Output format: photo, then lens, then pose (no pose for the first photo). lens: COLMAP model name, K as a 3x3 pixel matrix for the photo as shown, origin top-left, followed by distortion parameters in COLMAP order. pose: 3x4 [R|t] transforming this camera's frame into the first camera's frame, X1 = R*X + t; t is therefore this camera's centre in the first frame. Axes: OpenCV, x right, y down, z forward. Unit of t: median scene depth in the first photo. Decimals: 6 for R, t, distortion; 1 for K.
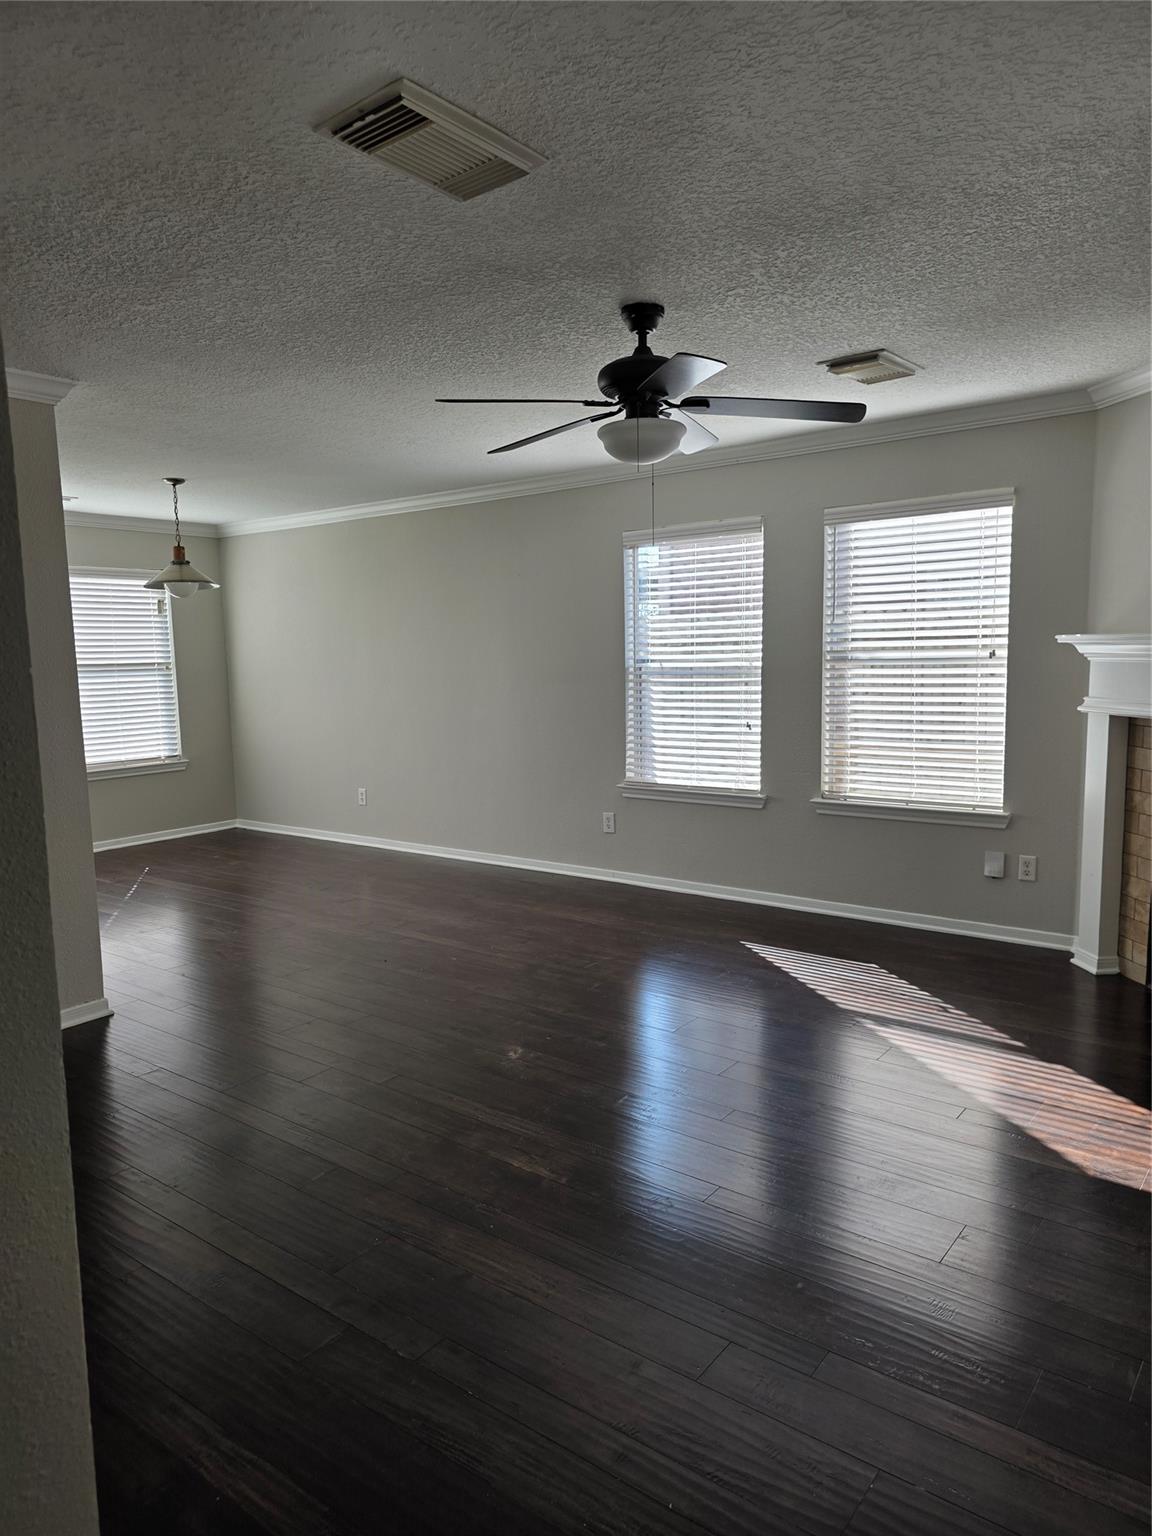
lens RADIAL K [[1051.8, 0, 560.9], [0, 1051.8, 776.5], [0, 0, 1]] dist [0.083995, -0.067286]
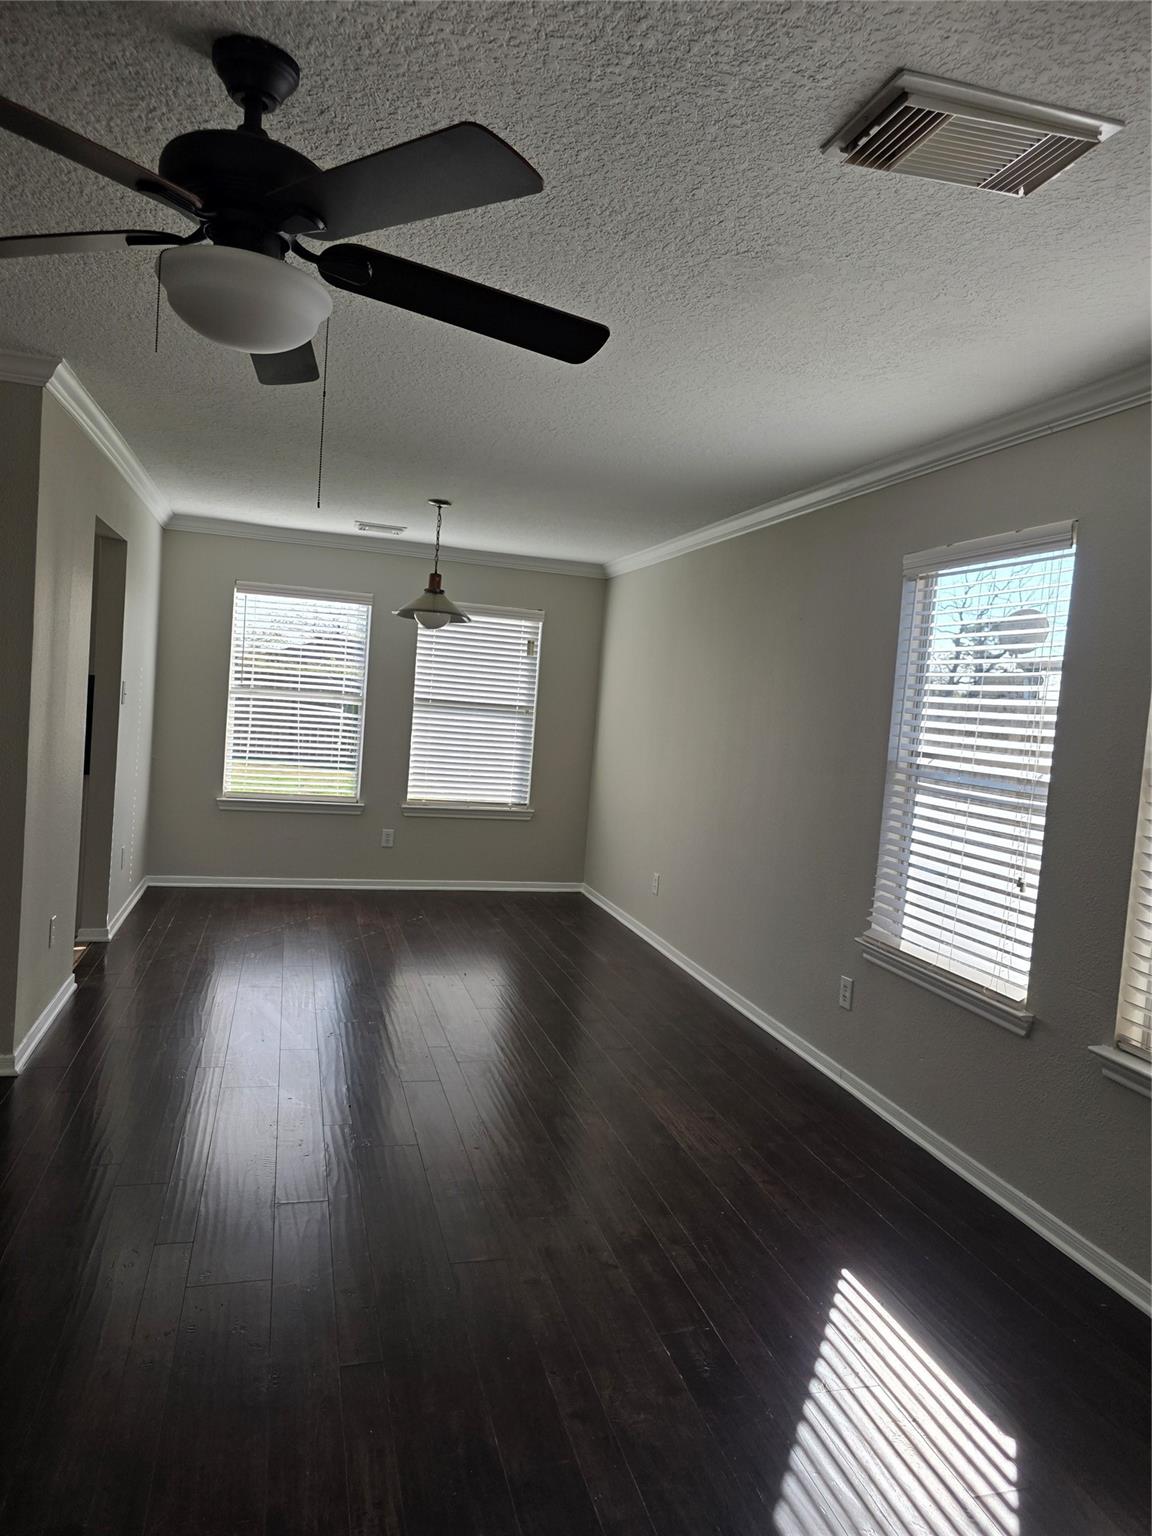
lens RADIAL K [[1034.8, 0, 597.9], [0, 1034.8, 763.2], [0, 0, 1]] dist [0.024156, -0.052848]
pose [[0.811373, 0.118341, -0.572423, 0.417593], [-0.163633, 0.986122, -0.028072, -0.080933], [0.561157, 0.116445, 0.819477, 0.557698]]
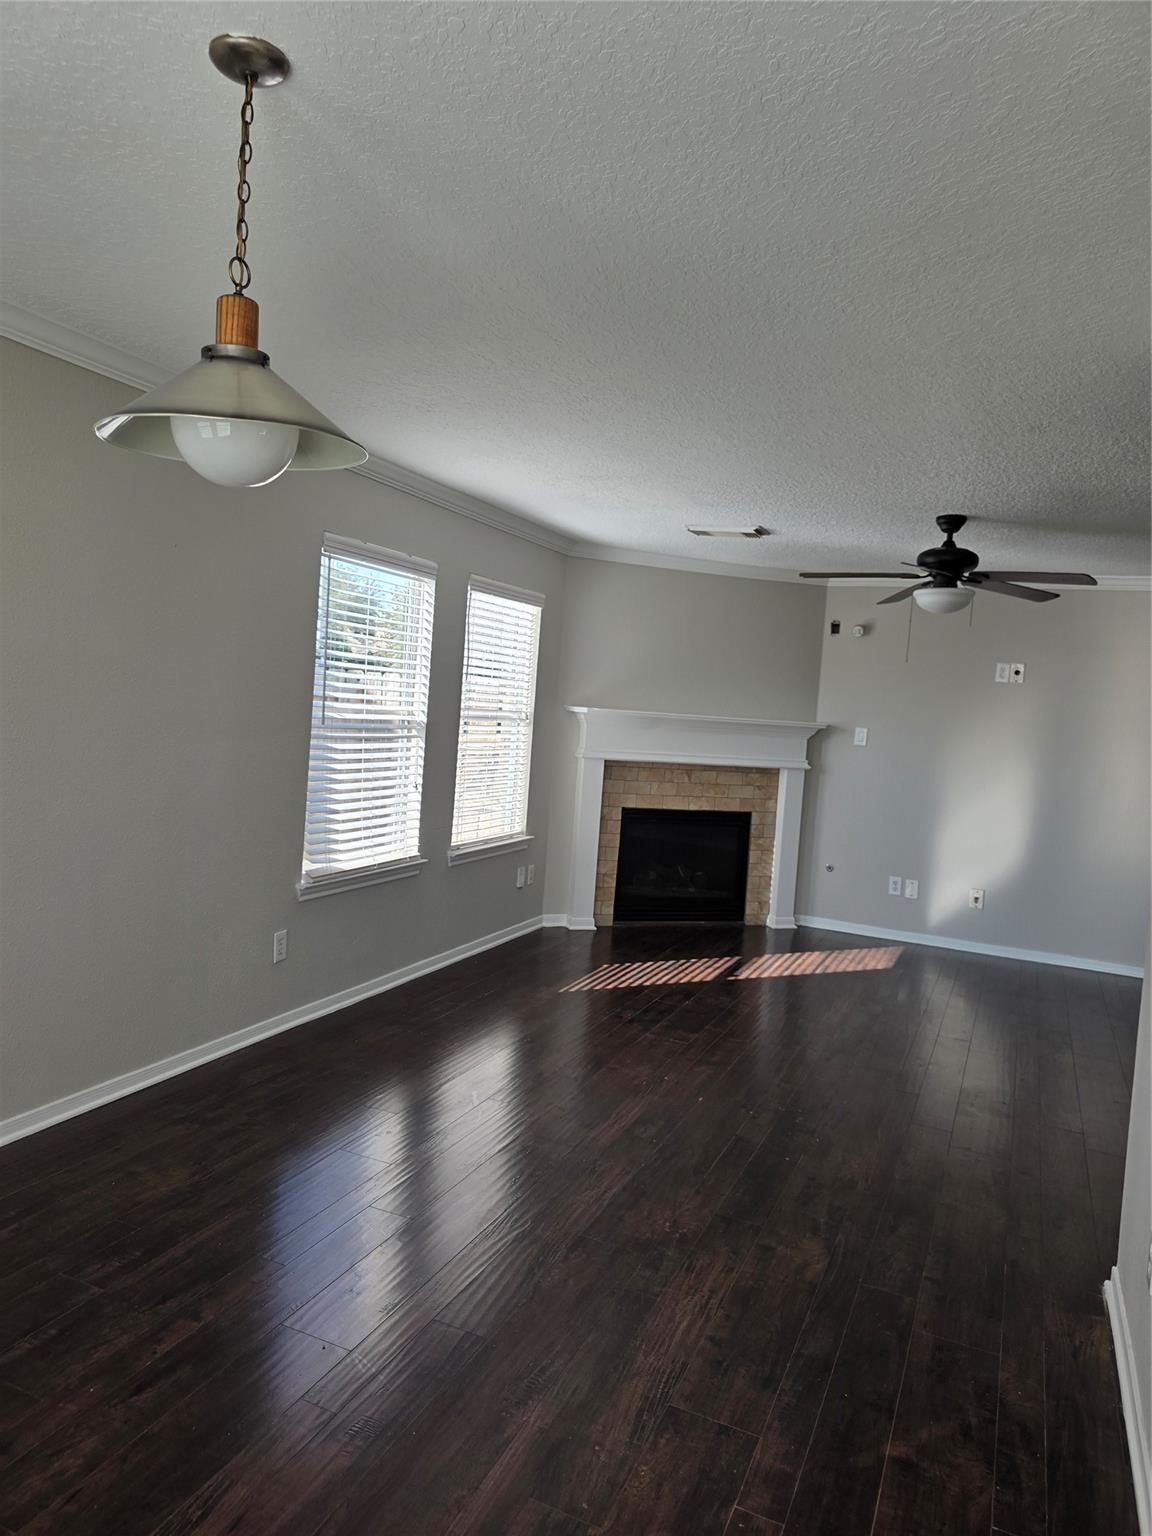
lens RADIAL K [[1052.9, 0, 576.0], [0, 1052.9, 768.0], [0, 0, 1]] dist [0.025312, -0.012538]
pose [[-0.255292, -0.062182, 0.964862, -0.986535], [0.047038, 0.995949, 0.076632, -0.171798], [-0.965719, 0.064949, -0.251333, 1.490328]]
